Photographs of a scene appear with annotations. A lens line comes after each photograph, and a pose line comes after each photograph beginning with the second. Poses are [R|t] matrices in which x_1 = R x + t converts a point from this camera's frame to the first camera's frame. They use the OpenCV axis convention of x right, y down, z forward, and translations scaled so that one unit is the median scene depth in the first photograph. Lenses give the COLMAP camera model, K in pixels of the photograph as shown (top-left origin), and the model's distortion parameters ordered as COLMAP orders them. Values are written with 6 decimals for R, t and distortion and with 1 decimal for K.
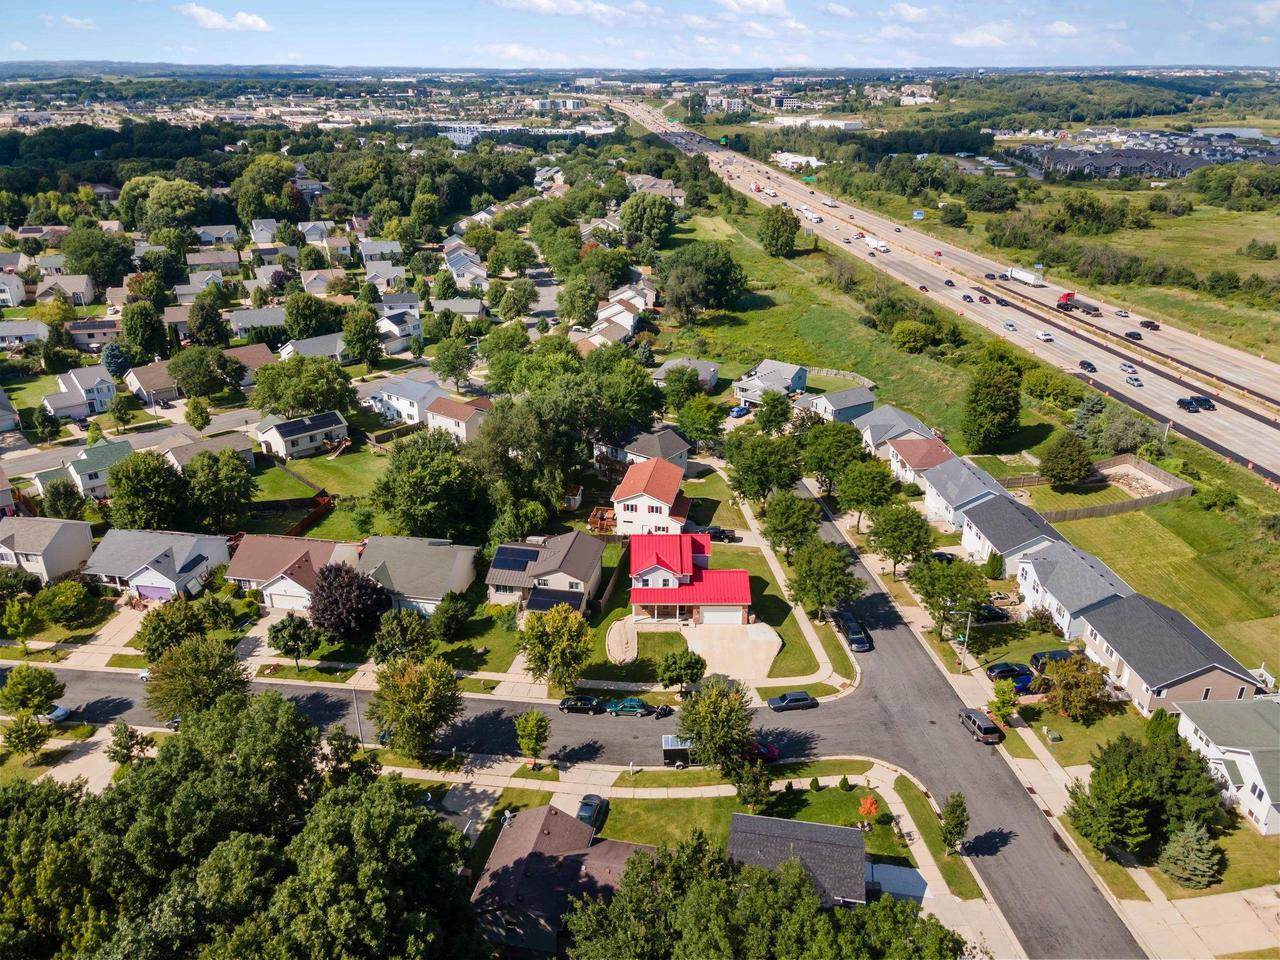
lens RADIAL K [[941.3, 0, 640.0], [0, 941.3, 480.0], [0, 0, 1]] dist [0.019777, 0.043134]
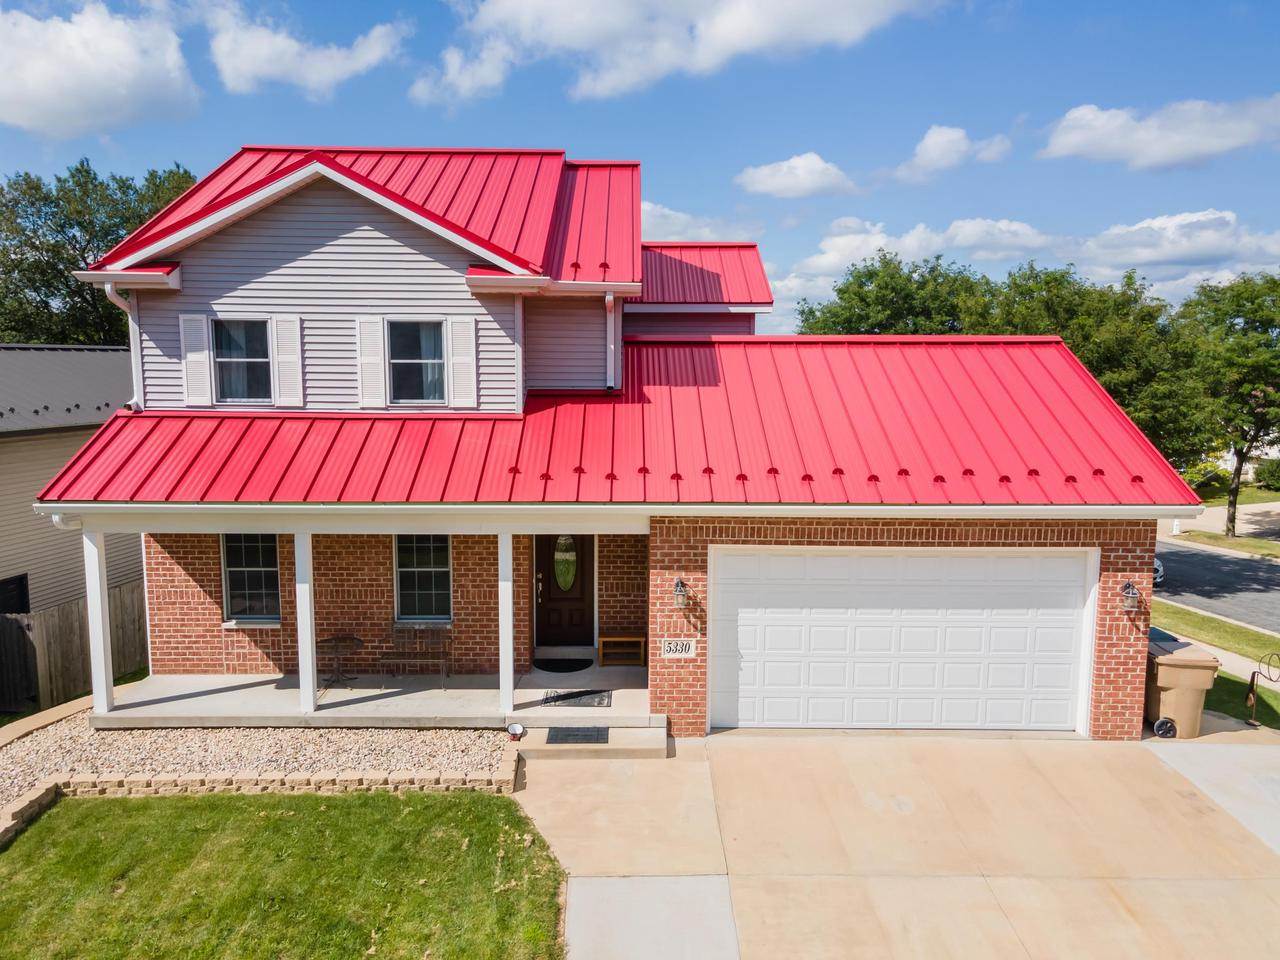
lens RADIAL K [[941.3, 0, 640.0], [0, 941.3, 480.0], [0, 0, 1]] dist [0.019777, 0.043134]
pose [[0.999988, -0.000245, -0.004855, 0.056177], [-0.001109, 0.960908, -0.276867, 0.155753], [0.004733, 0.276869, 0.960896, 0.887789]]
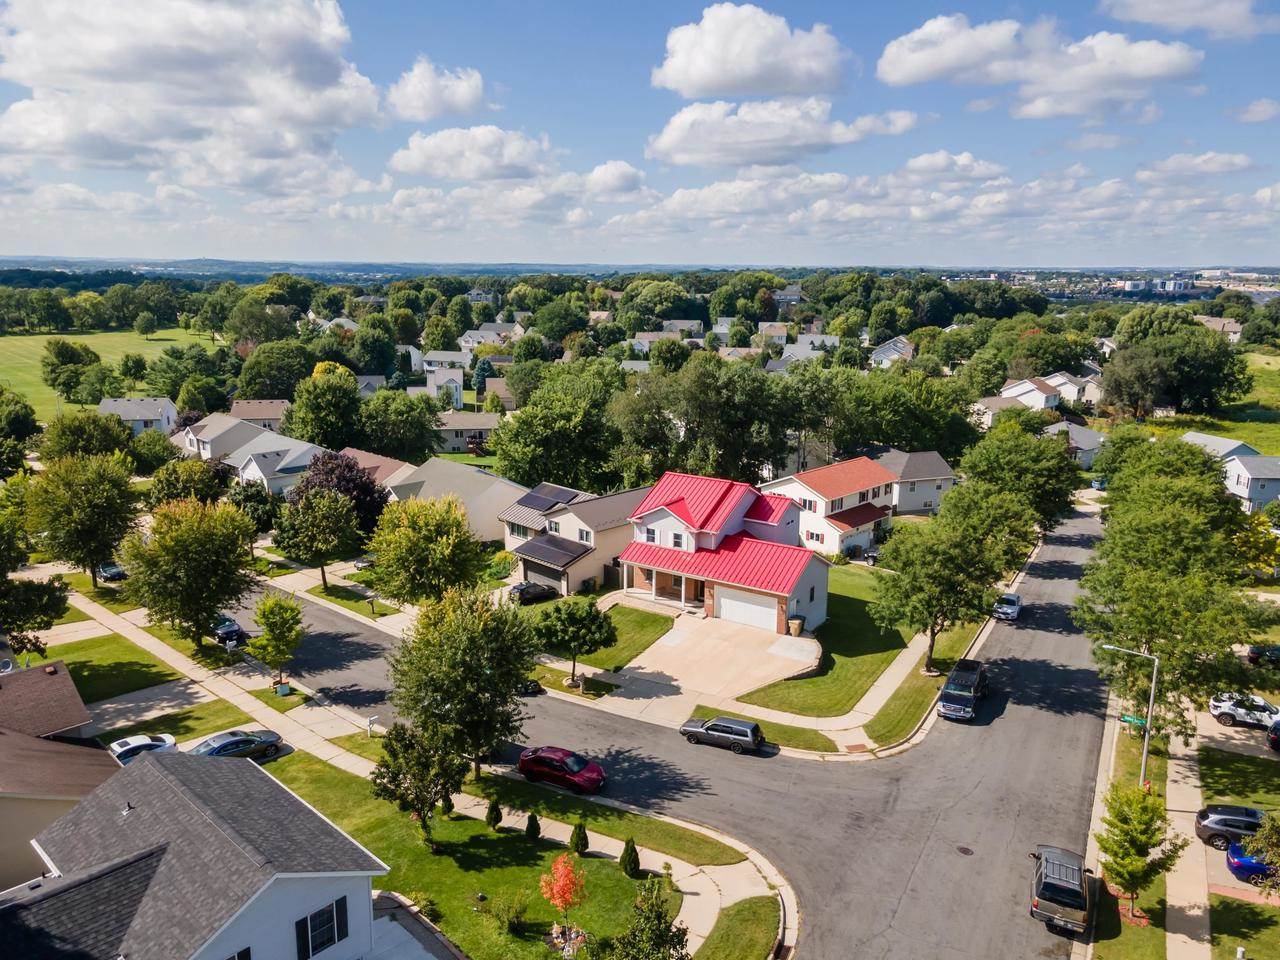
lens RADIAL K [[939.0, 0, 639.1], [0, 939.0, 489.9], [0, 0, 1]] dist [0.025792, 0.004339]
pose [[0.829838, 0.129342, -0.542808, 0.344586], [-0.225599, 0.967485, -0.114358, 0.154028], [0.510367, 0.217356, 0.832035, 0.450405]]
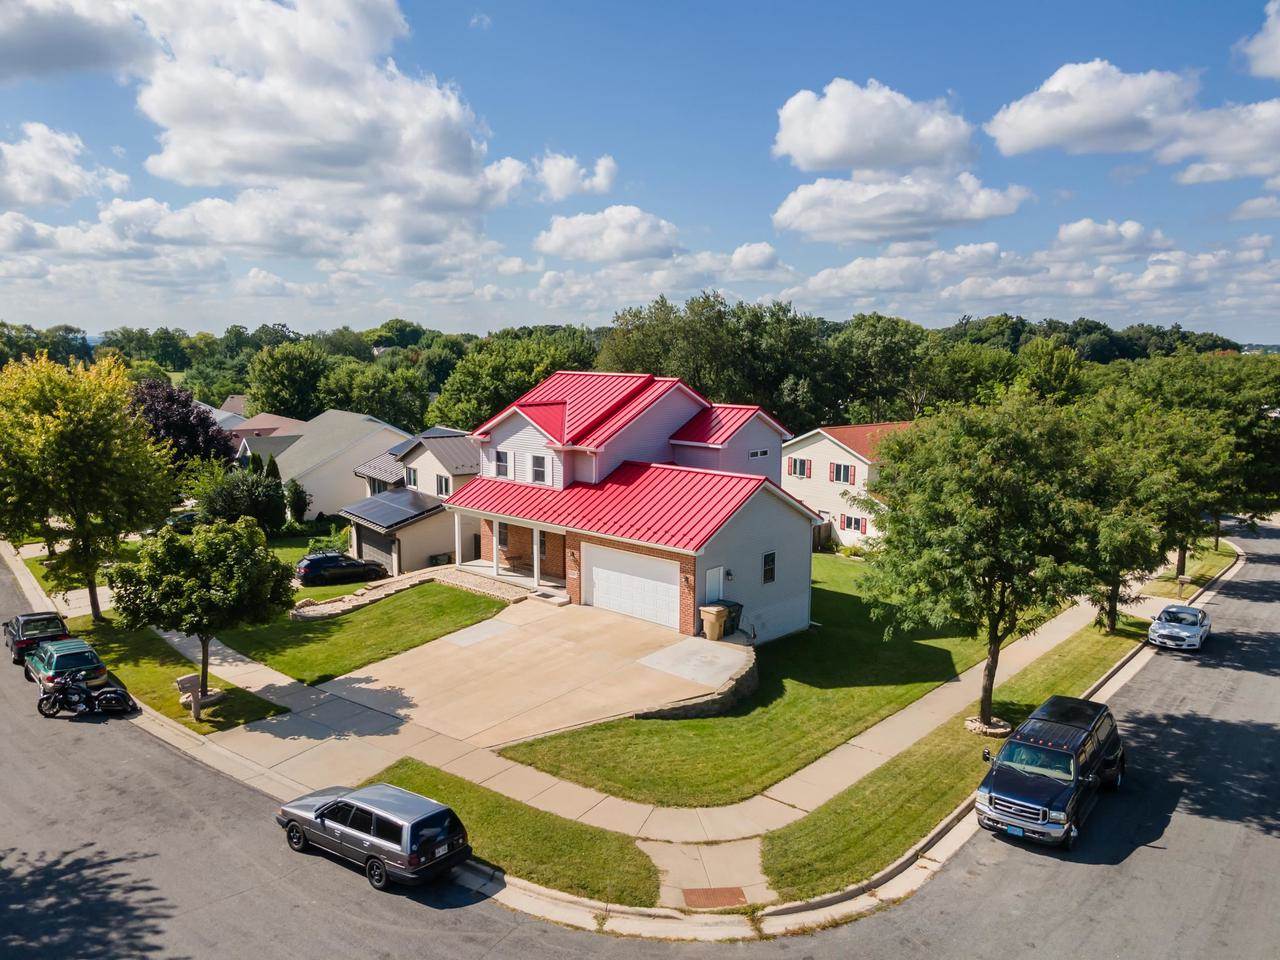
lens RADIAL K [[941.3, 0, 640.0], [0, 941.3, 480.0], [0, 0, 1]] dist [0.019777, 0.043134]
pose [[0.732907, 0.095082, -0.673652, 0.294603], [-0.274050, 0.947557, -0.164413, 0.160596], [0.622691, 0.305114, 0.720529, 0.766571]]
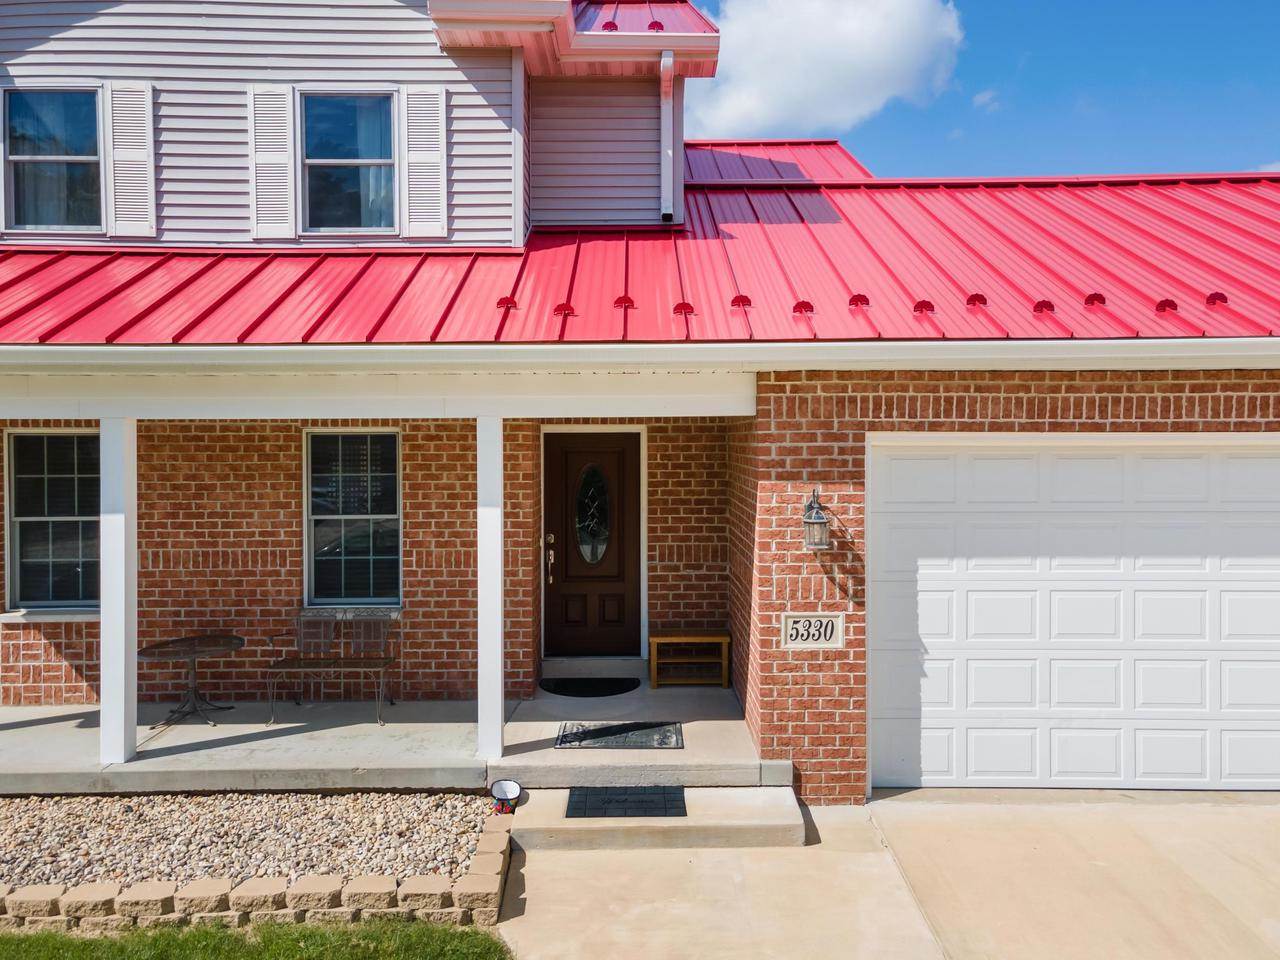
lens RADIAL K [[961.1, 0, 644.2], [0, 961.1, 474.8], [0, 0, 1]] dist [-0.016685, 0.125469]
pose [[0.999917, -0.011669, -0.005551, 0.050108], [0.008825, 0.930481, -0.366233, 0.157097], [0.009439, 0.366154, 0.930507, 0.938829]]
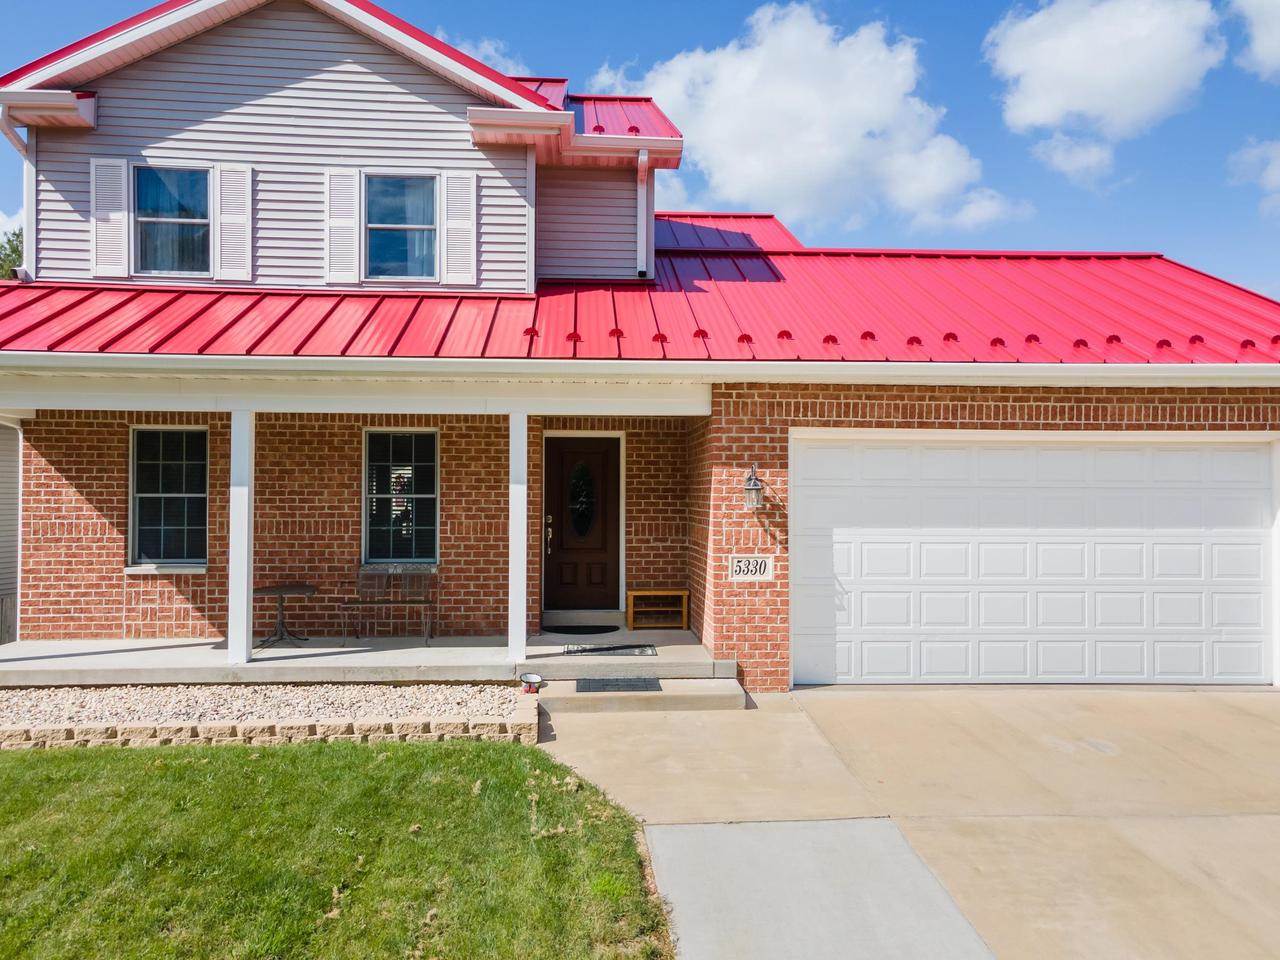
lens RADIAL K [[941.3, 0, 640.0], [0, 941.3, 480.0], [0, 0, 1]] dist [0.019777, 0.043134]
pose [[0.998856, -0.002285, 0.047771, 0.046703], [0.021812, 0.910694, -0.412505, 0.170568], [-0.042562, 0.413075, 0.909702, 0.921467]]
